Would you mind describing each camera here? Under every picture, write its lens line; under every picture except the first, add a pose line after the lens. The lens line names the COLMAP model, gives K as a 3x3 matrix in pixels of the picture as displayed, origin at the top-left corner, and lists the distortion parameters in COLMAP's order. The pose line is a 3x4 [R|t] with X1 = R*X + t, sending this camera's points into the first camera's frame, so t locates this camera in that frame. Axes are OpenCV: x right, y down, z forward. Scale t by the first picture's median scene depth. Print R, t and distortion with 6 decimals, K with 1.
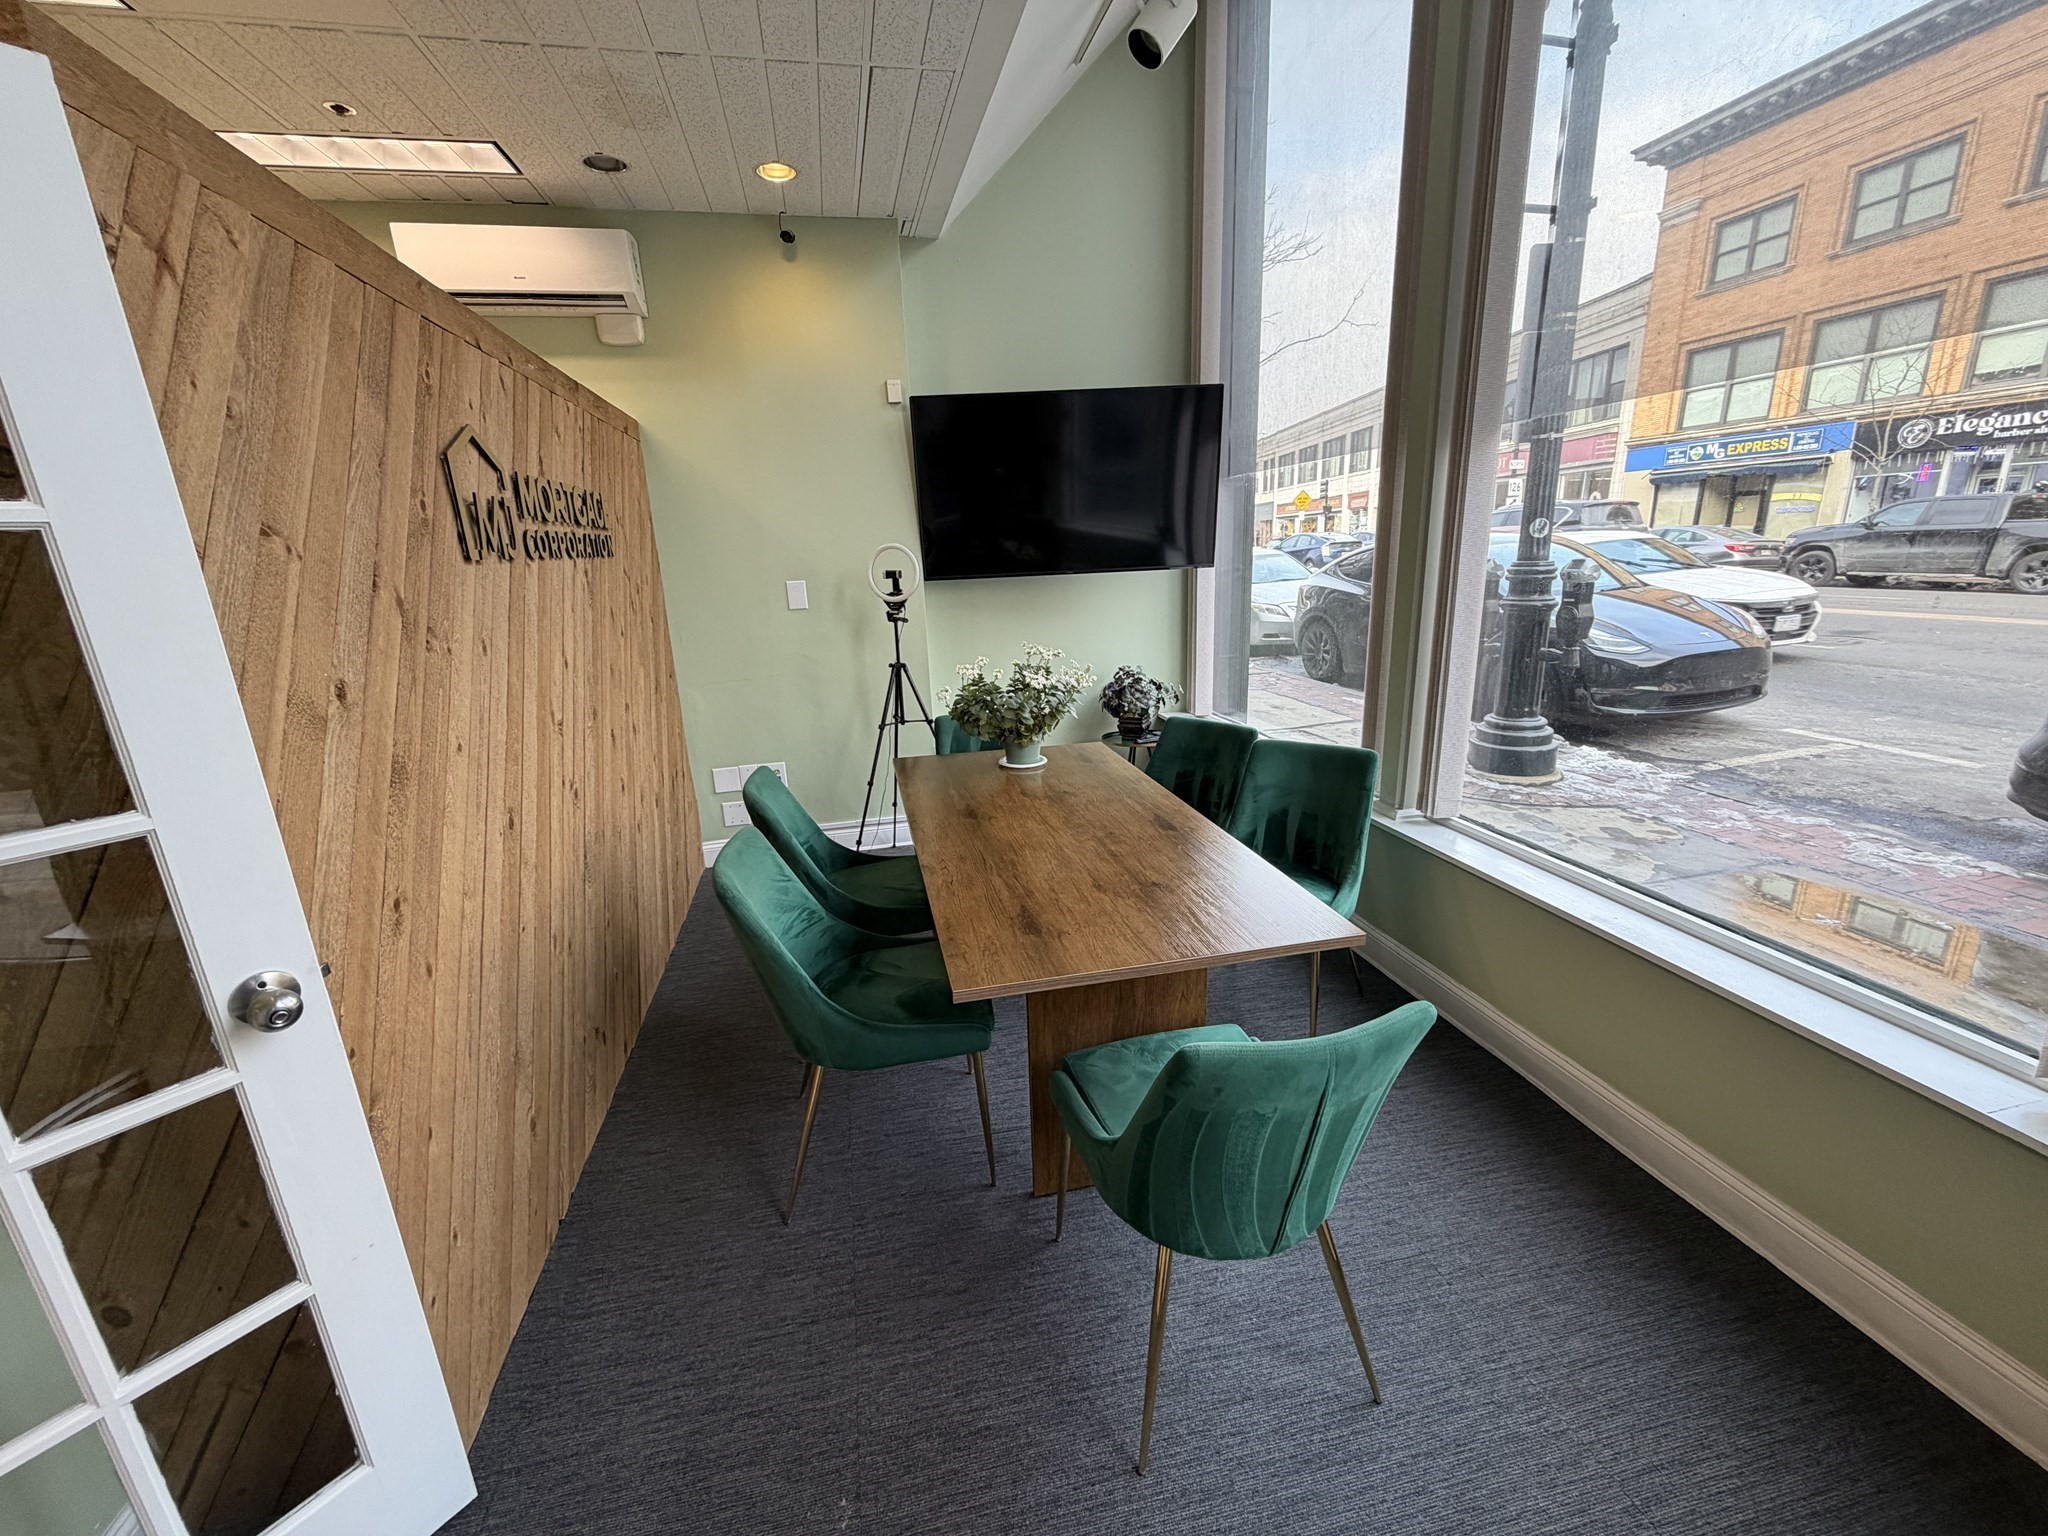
lens RADIAL K [[821.2, 0, 1020.2], [0, 821.2, 770.7], [0, 0, 1]] dist [-0.001699, 0.000535]
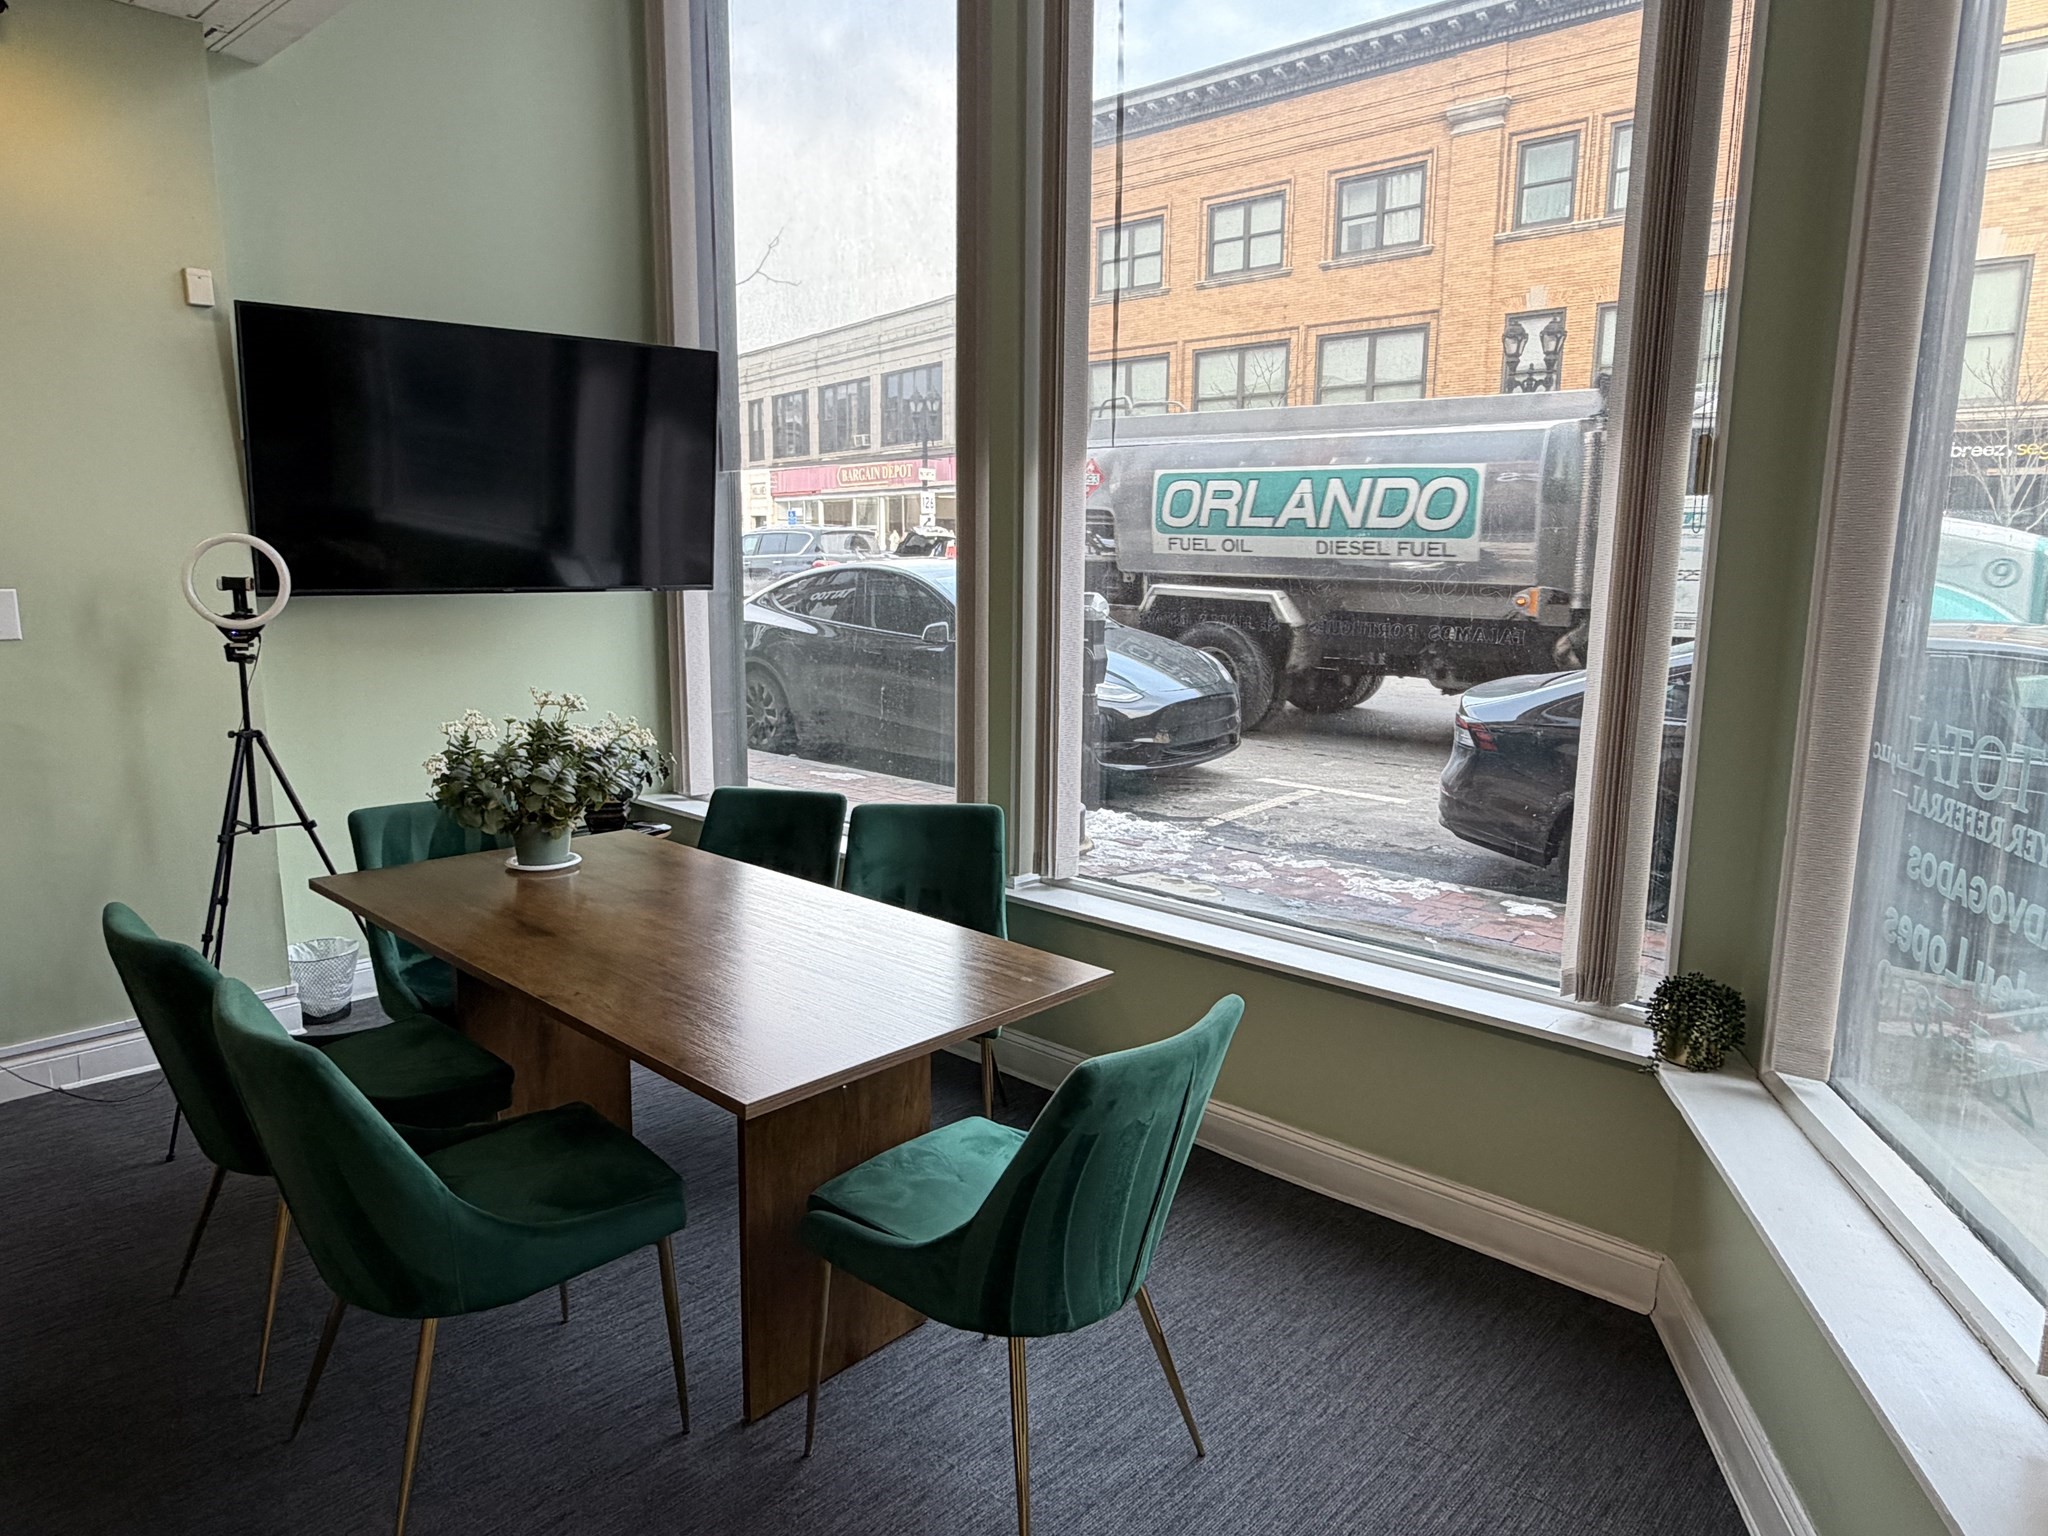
lens RADIAL K [[1289.4, 0, 1024.0], [0, 1289.4, 768.0], [0, 0, 1]] dist [-0.005075, 0.024352]
pose [[0.816289, -0.047853, 0.575659, -0.189574], [0.110829, 0.991023, -0.074774, 0.024226], [-0.566913, 0.124836, 0.814264, -0.067569]]
